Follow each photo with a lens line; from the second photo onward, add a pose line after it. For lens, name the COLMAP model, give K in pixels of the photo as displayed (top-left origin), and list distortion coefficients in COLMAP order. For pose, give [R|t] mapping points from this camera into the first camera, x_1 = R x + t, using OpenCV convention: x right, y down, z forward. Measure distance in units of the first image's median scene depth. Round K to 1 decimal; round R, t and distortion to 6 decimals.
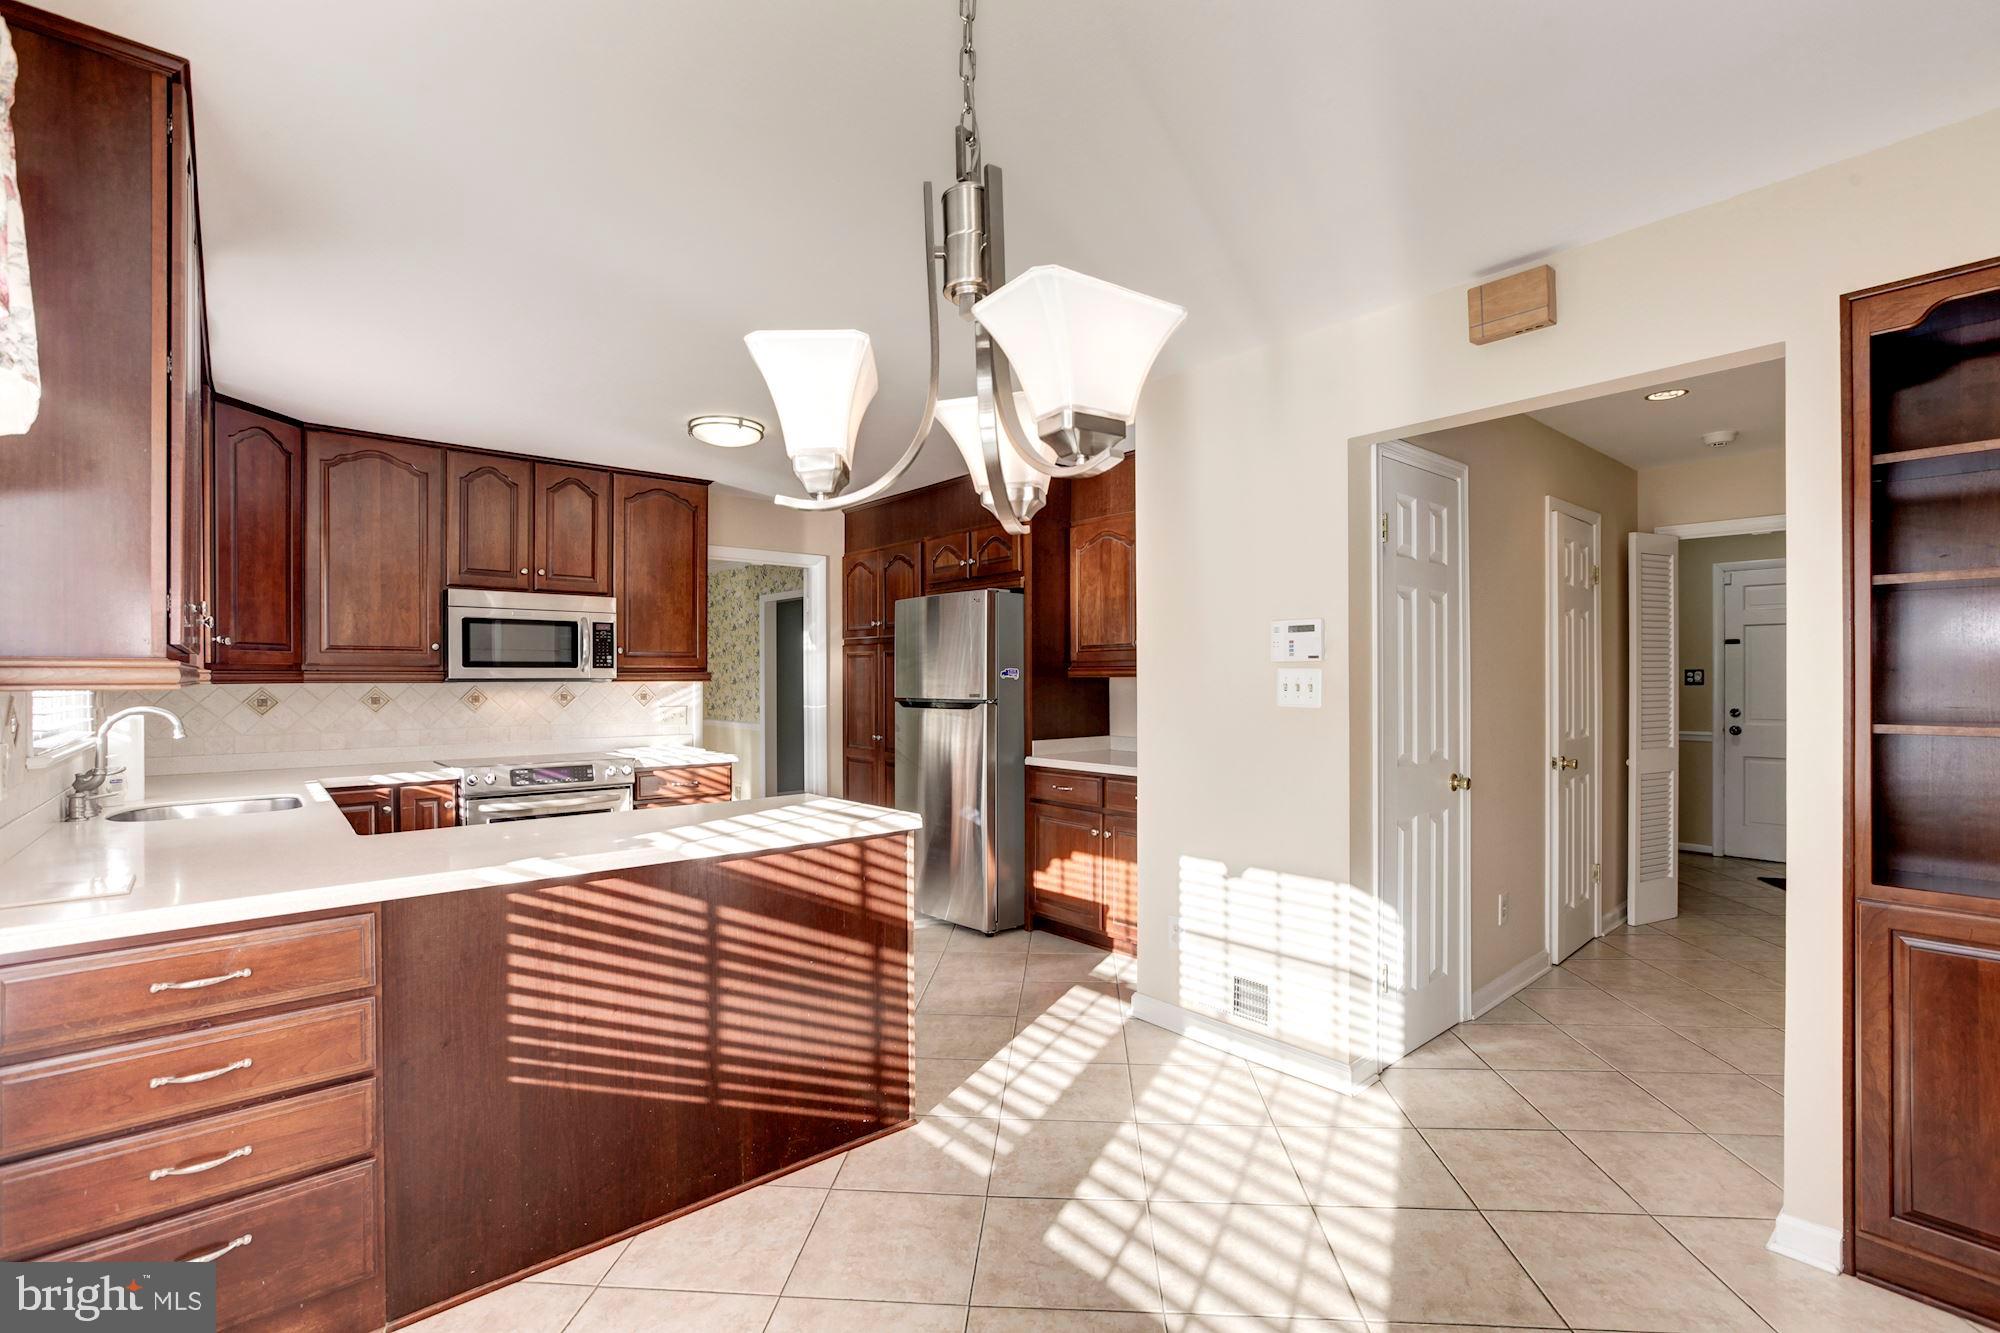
lens RADIAL K [[915.4, 0, 1028.6], [0, 915.4, 678.1], [0, 0, 1]] dist [-0.020924, 0.010688]
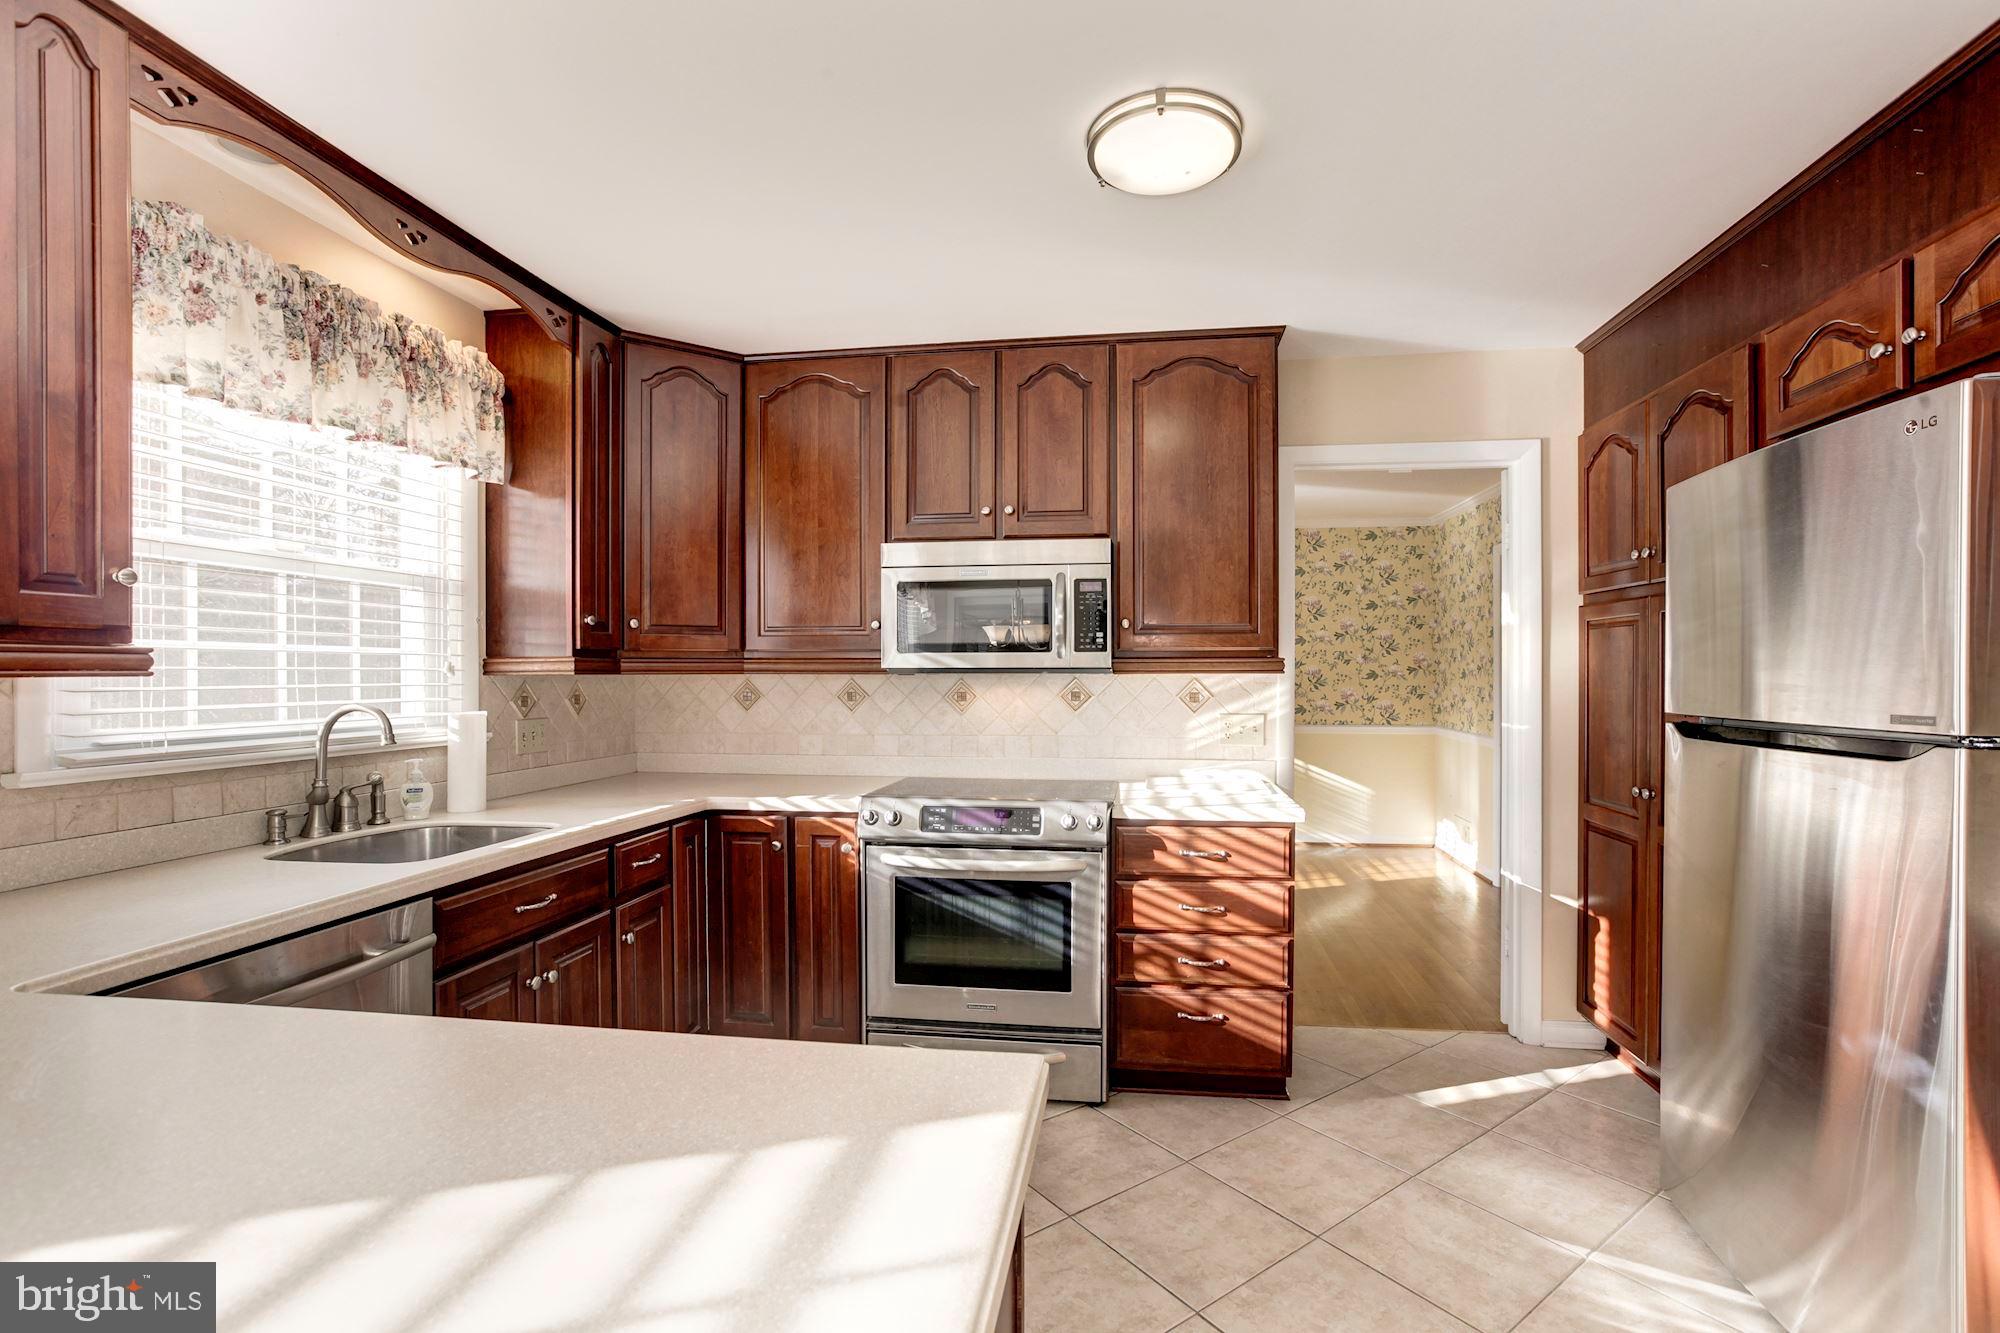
lens RADIAL K [[915.4, 0, 997.5], [0, 915.4, 670.7], [0, 0, 1]] dist [-0.020924, 0.010688]
pose [[0.627090, 0.000065, -0.778947, -0.014262], [-0.001010, 0.999999, -0.000729, 0.002834], [0.778947, 0.001244, 0.627089, 0.632419]]
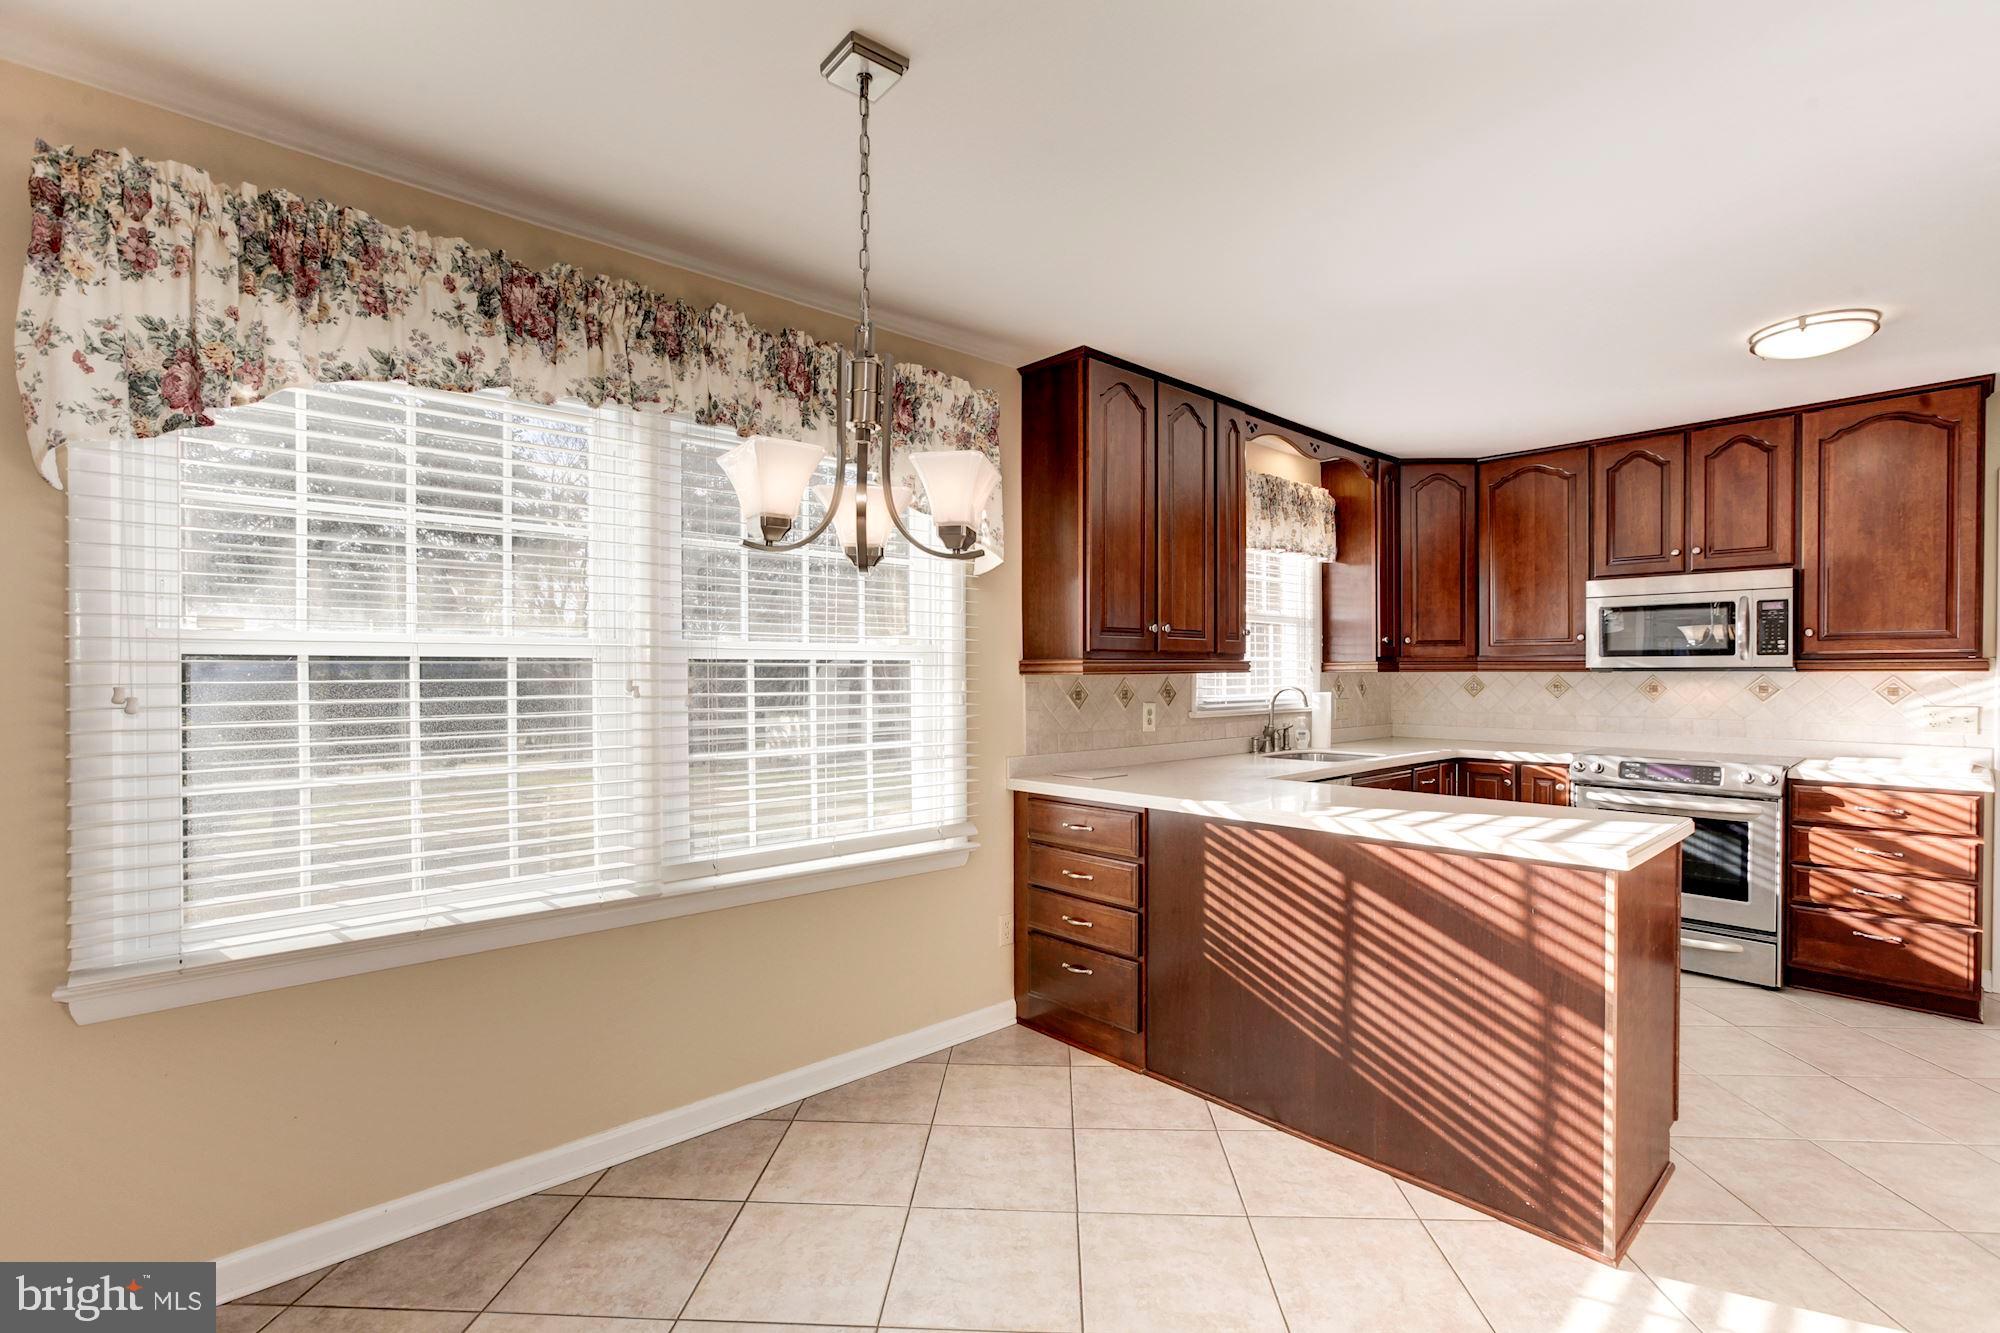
lens RADIAL K [[915.4, 0, 1008.8], [0, 915.4, 679.9], [0, 0, 1]] dist [-0.020924, 0.010688]
pose [[0.022728, 0.012174, -0.999668, 0.397425], [0.000497, 0.999926, 0.012189, 0.001337], [0.999742, -0.000774, 0.022720, 0.324712]]
